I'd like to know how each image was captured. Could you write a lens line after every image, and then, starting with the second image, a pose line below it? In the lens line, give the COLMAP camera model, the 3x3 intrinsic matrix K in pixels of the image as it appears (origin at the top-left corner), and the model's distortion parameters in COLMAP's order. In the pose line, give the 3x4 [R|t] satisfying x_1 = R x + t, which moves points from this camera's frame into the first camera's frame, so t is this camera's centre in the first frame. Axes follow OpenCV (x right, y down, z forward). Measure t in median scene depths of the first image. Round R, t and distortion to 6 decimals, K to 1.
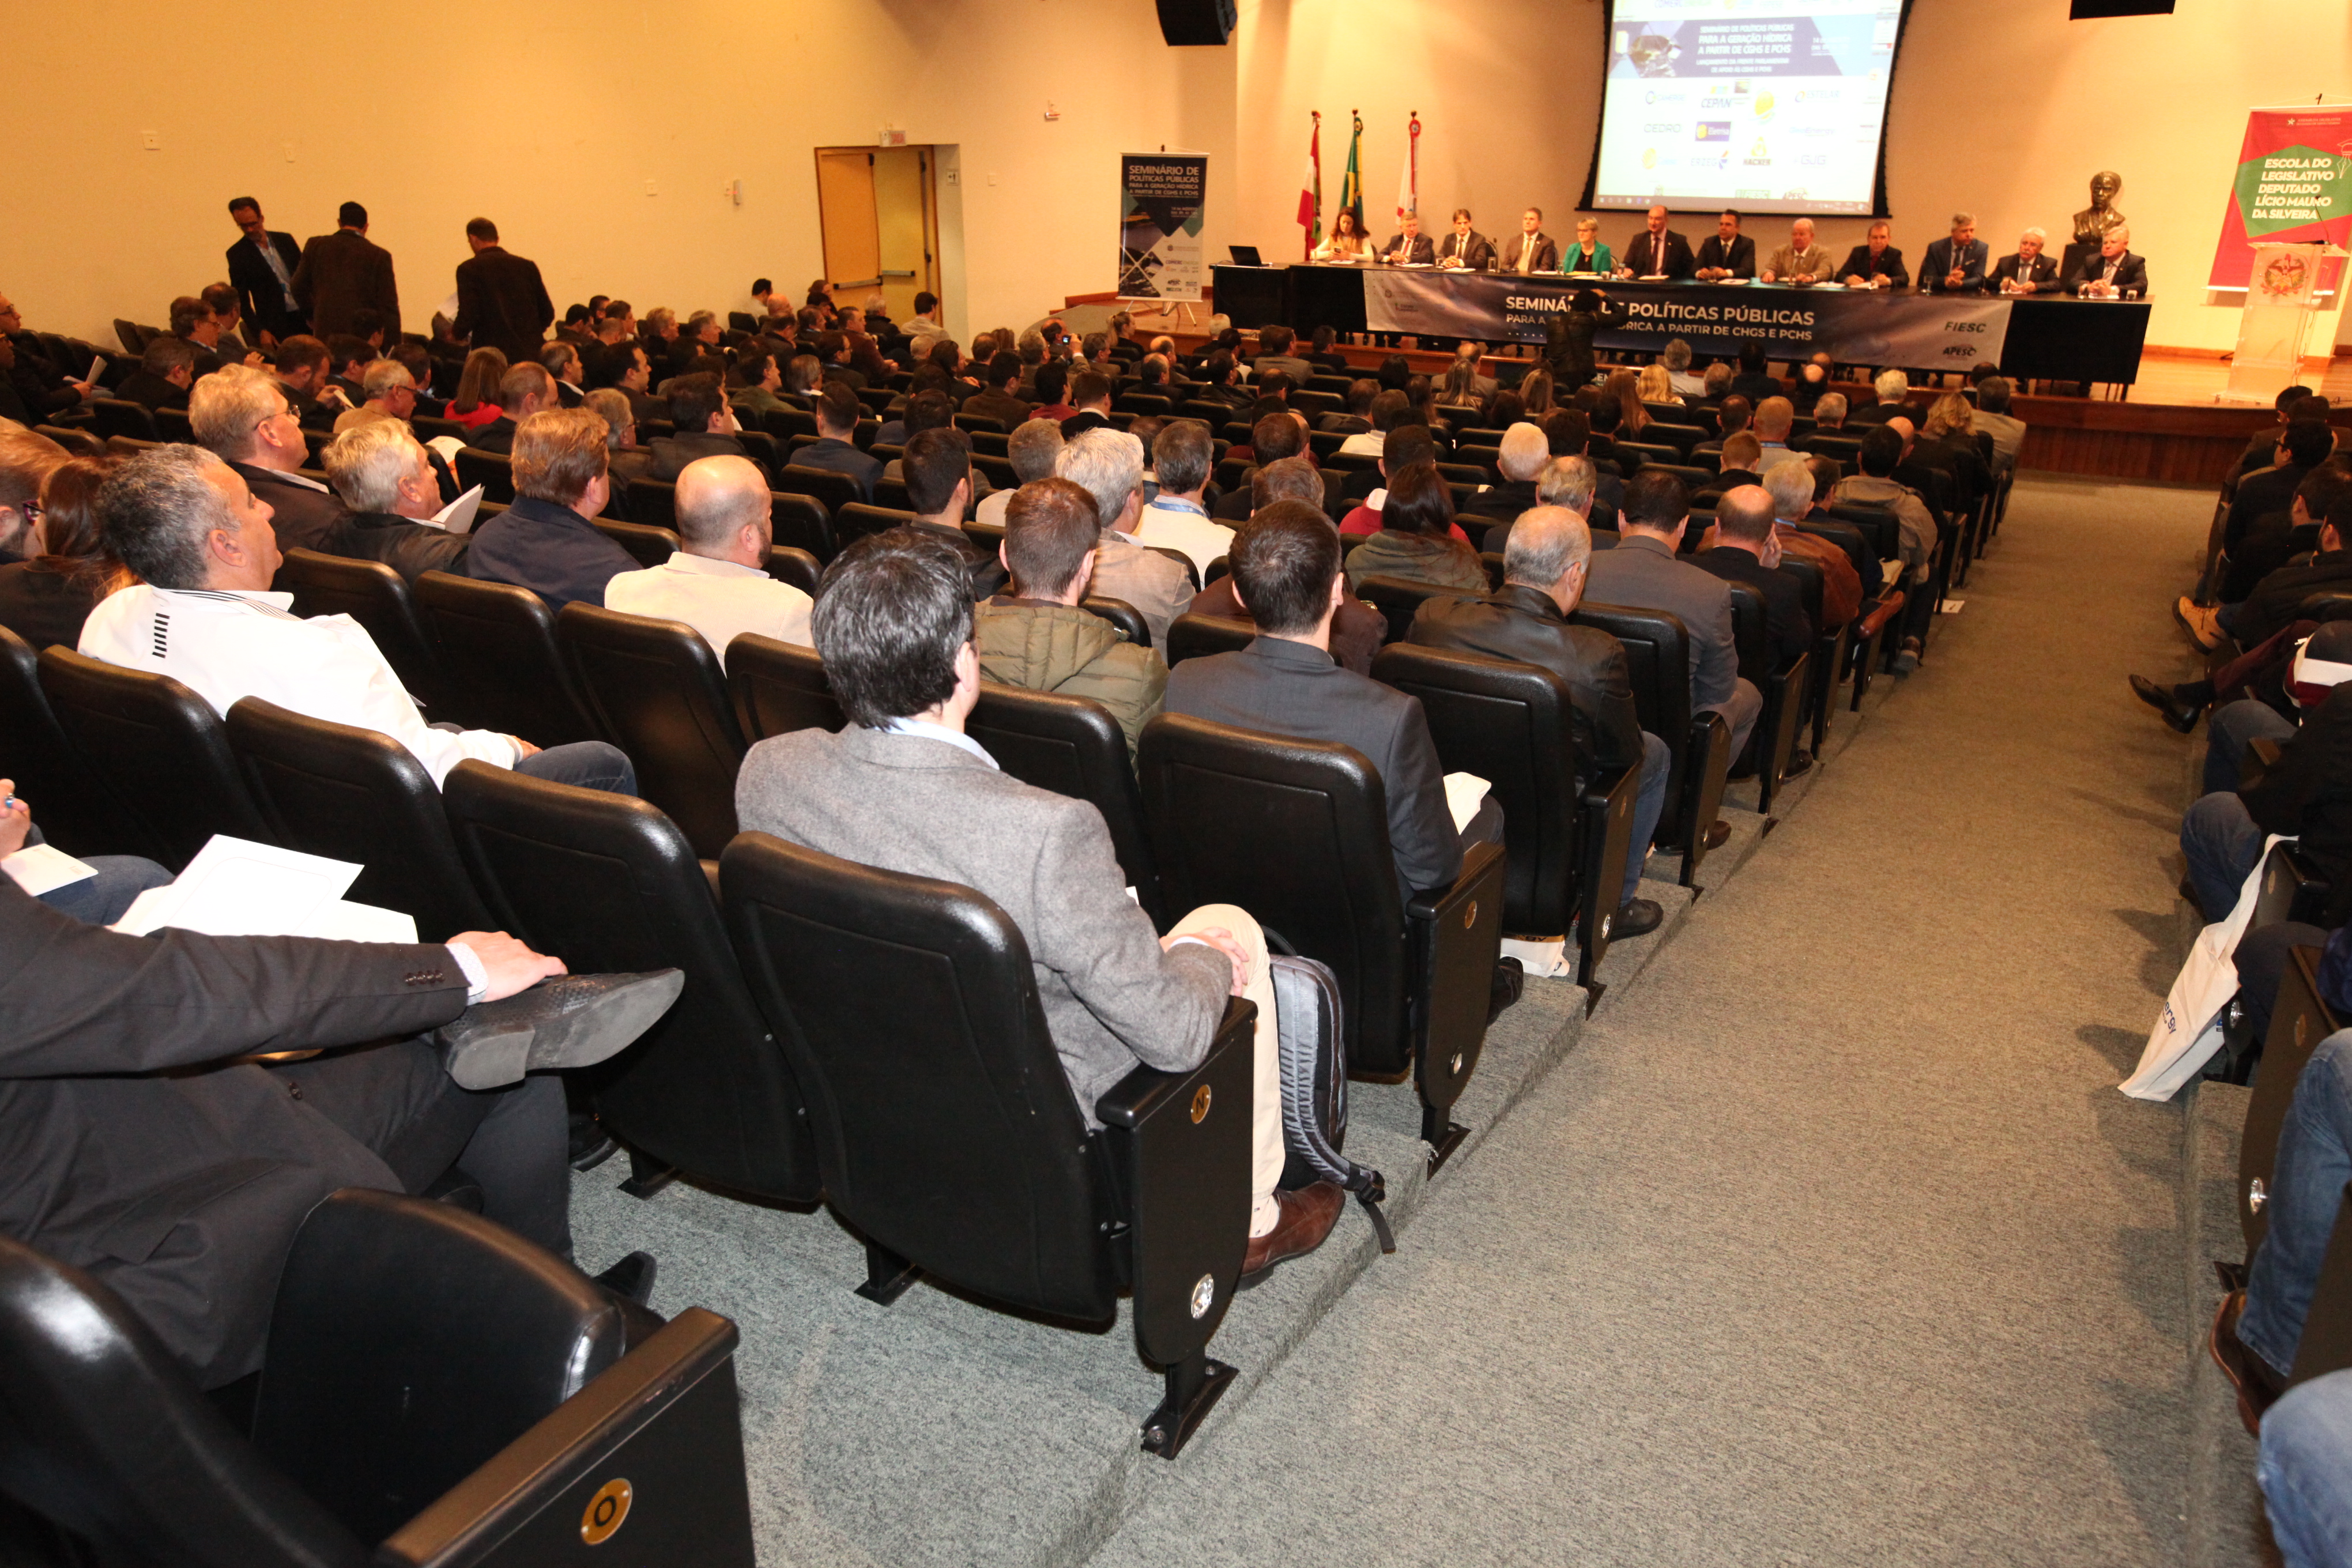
lens RADIAL K [[1657.9, 0, 1180.9], [0, 1657.9, 787.8], [0, 0, 1]] dist [-0.024184, 0.068913]
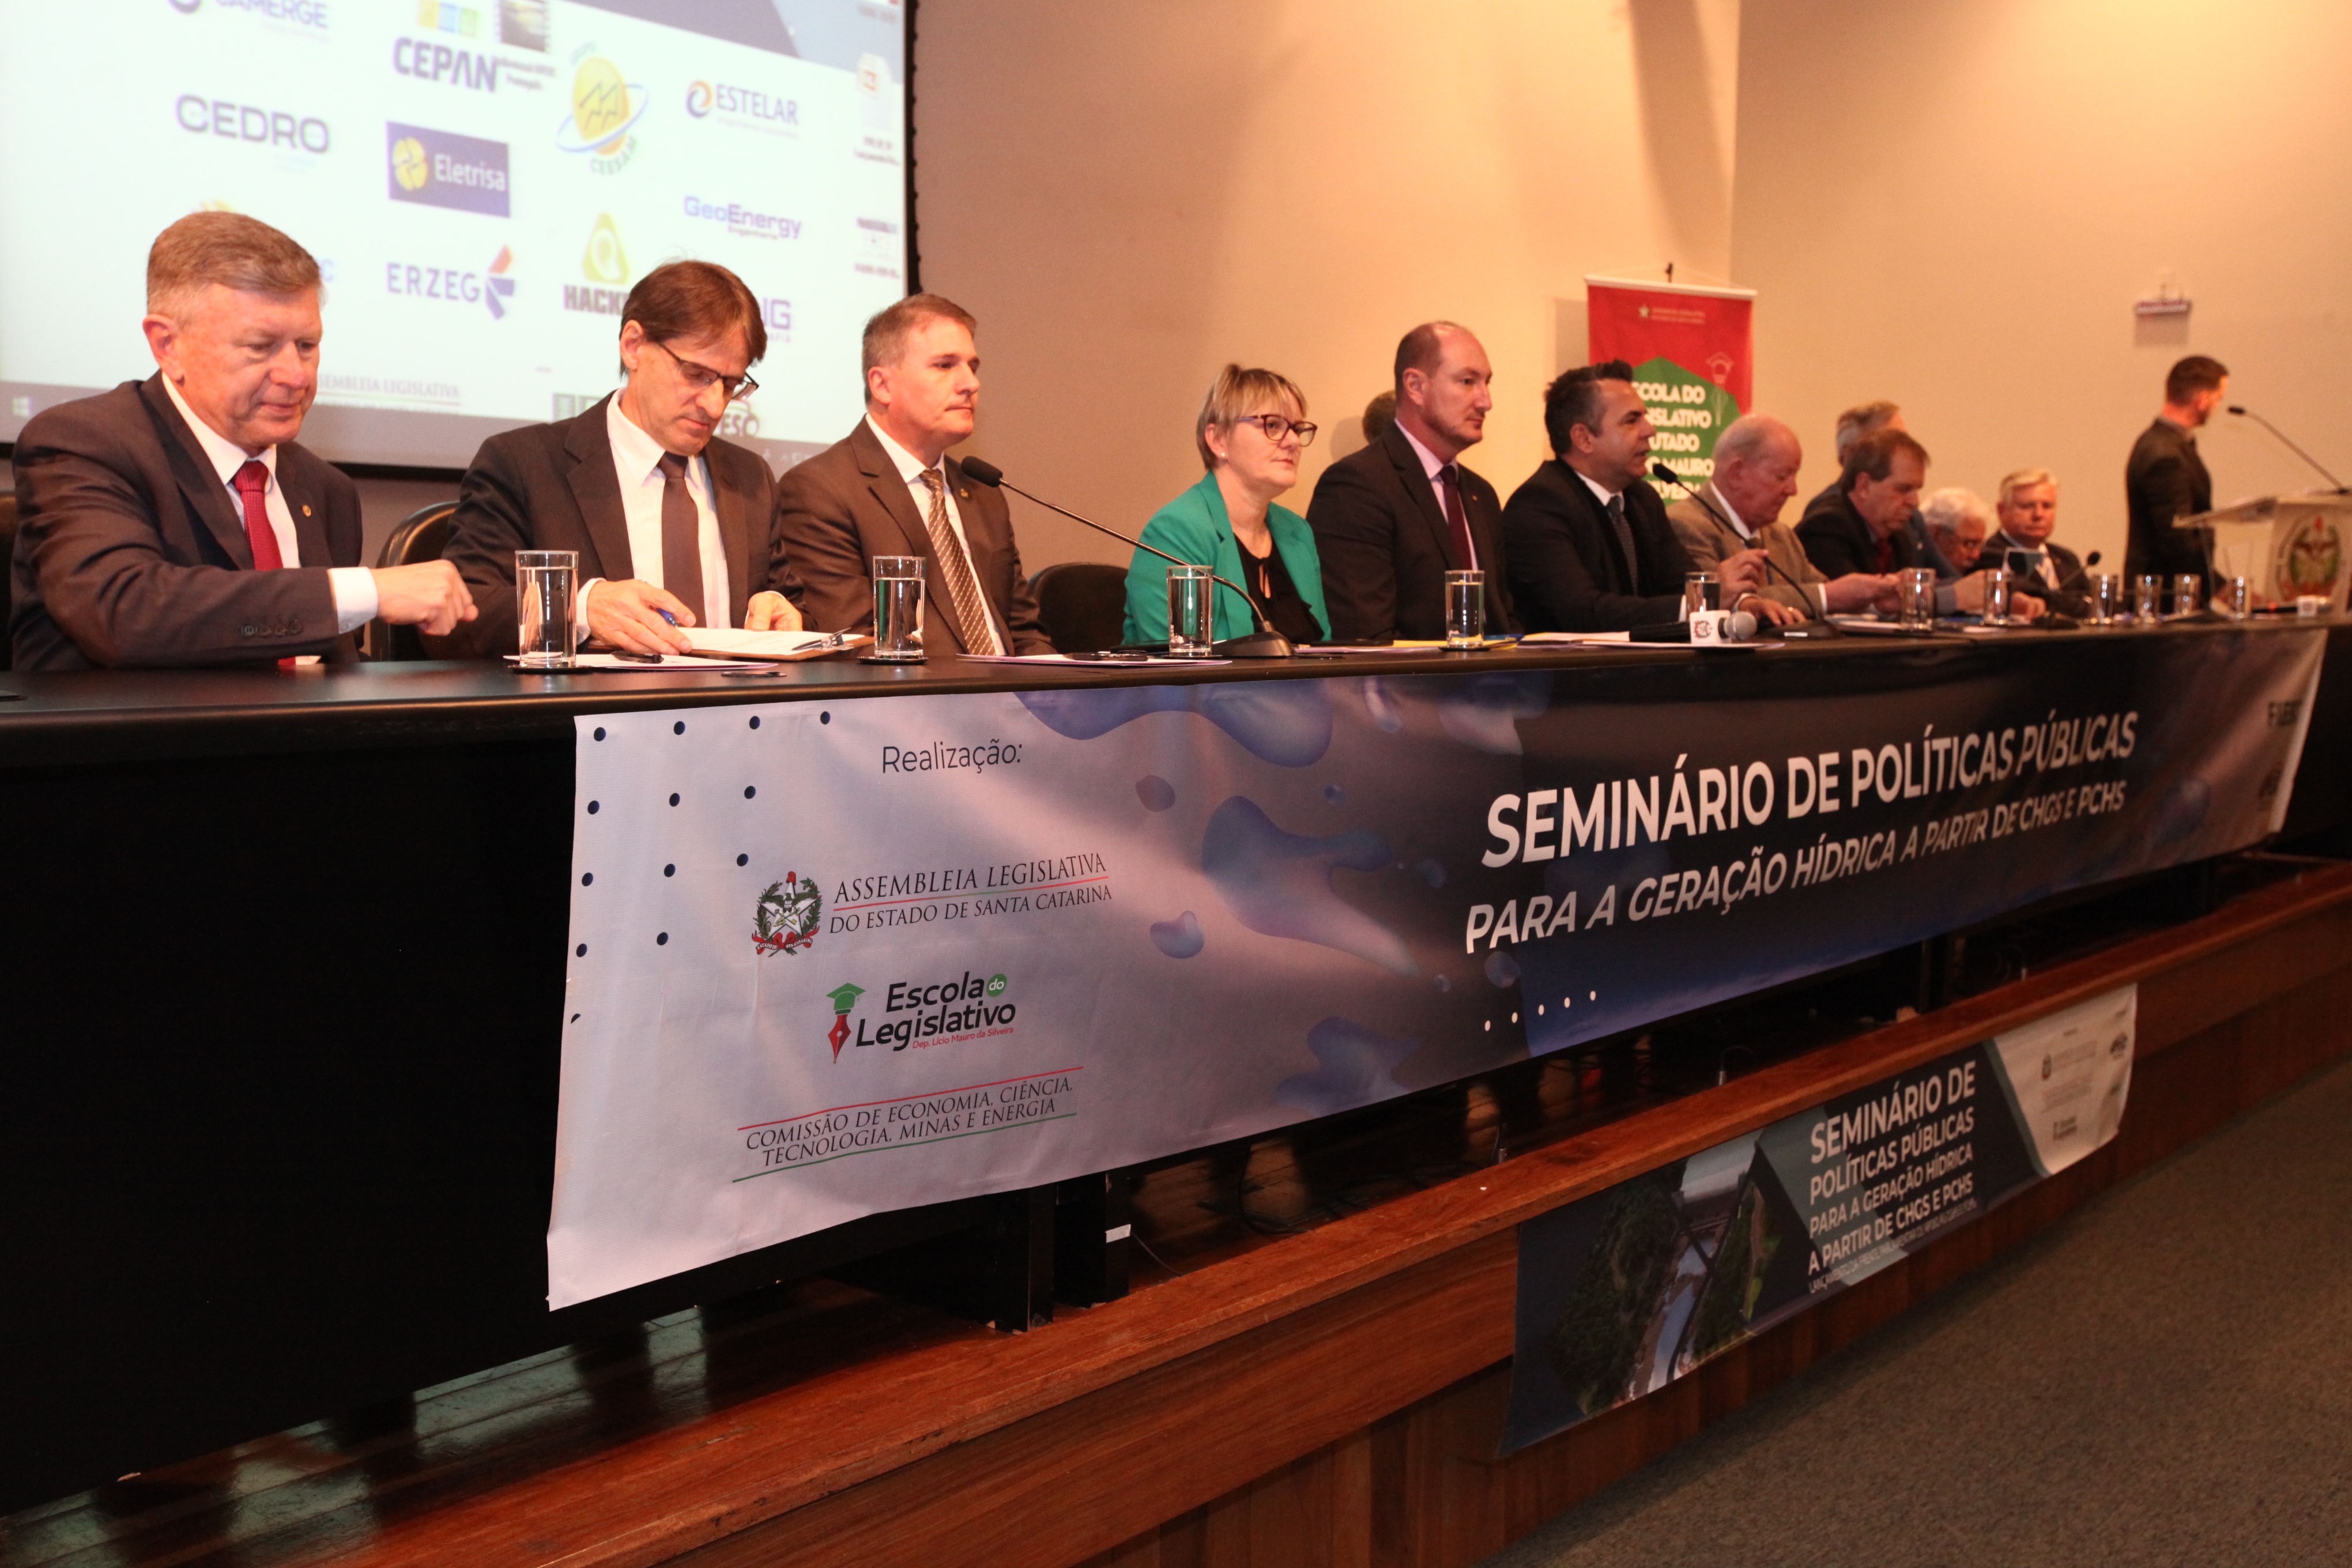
lens RADIAL K [[2213.0, 0, 1169.5], [0, 2213.0, 789.0], [0, 0, 1]] dist [-0.003201, 0.134771]
pose [[0.179243, -0.089249, 0.979748, -0.003844], [0.367065, 0.930029, 0.017566, -0.301774], [-0.912762, 0.356483, 0.199461, 0.955491]]
